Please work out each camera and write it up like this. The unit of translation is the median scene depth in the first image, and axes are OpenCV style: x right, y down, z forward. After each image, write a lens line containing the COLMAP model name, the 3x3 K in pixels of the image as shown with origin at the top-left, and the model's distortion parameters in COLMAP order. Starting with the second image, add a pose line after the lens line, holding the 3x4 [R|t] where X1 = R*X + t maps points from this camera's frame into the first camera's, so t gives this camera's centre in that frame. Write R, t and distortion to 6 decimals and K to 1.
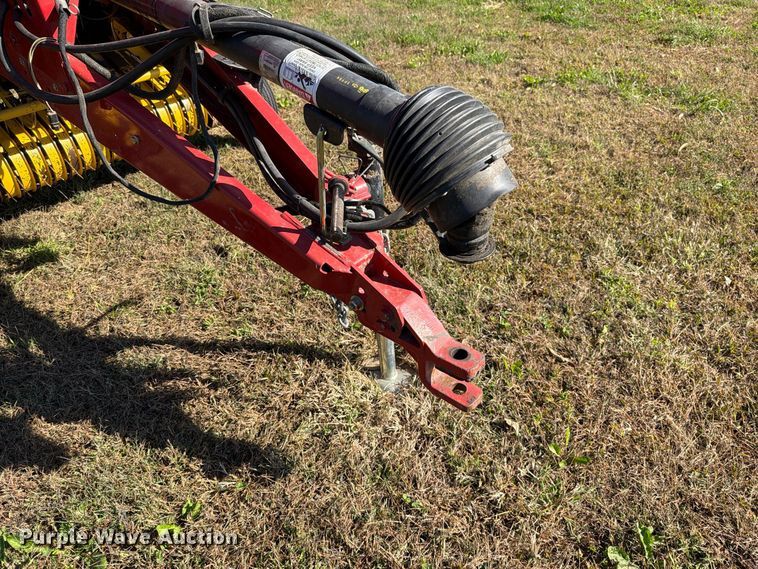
lens RADIAL K [[544.0, 0, 365.8], [0, 544.0, 289.3], [0, 0, 1]] dist [0.054042, -0.082108]
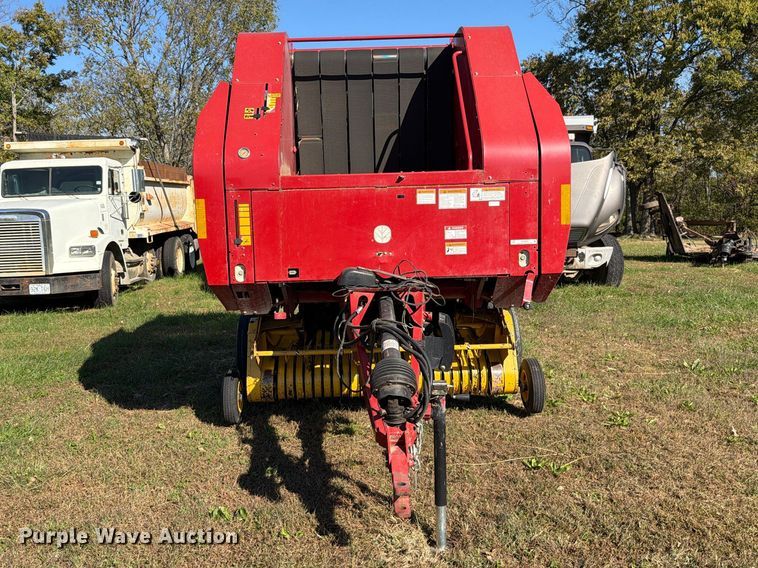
lens RADIAL K [[692.3, 0, 353.1], [0, 692.3, 313.3], [0, 0, 1]] dist [0.071908, 0.000784]
pose [[0.676134, 0.145911, -0.722186, 1.159063], [-0.442501, 0.864142, -0.239691, 0.169338], [0.589098, 0.481631, 0.648841, -0.699053]]
